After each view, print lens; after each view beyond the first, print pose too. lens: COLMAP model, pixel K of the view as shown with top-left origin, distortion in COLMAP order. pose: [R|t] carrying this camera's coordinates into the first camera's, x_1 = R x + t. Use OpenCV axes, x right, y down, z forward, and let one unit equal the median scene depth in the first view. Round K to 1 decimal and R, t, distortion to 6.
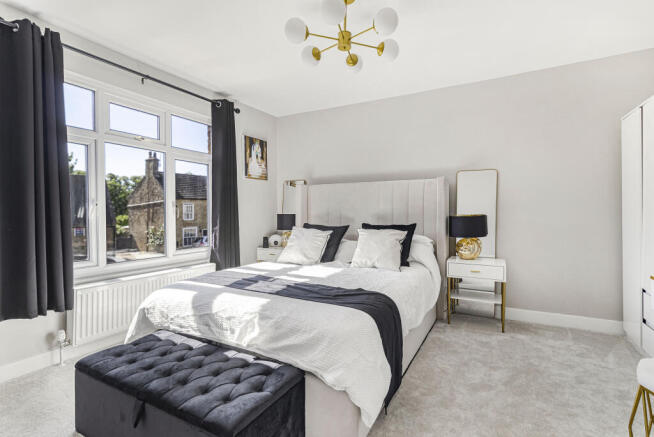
lens RADIAL K [[309.7, 0, 328.3], [0, 309.7, 213.2], [0, 0, 1]] dist [0.002503, 0.000090]
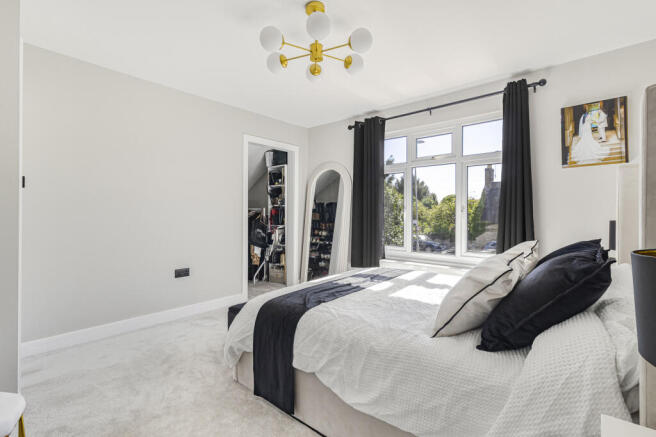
lens RADIAL K [[310.6, 0, 328.6], [0, 310.6, 218.0], [0, 0, 1]] dist [0.002503, 0.000090]
pose [[-0.196999, 0.005784, -0.980387, 0.596709], [-0.006766, 0.999951, 0.007259, -0.001261], [0.980380, 0.008064, -0.196950, 0.683551]]
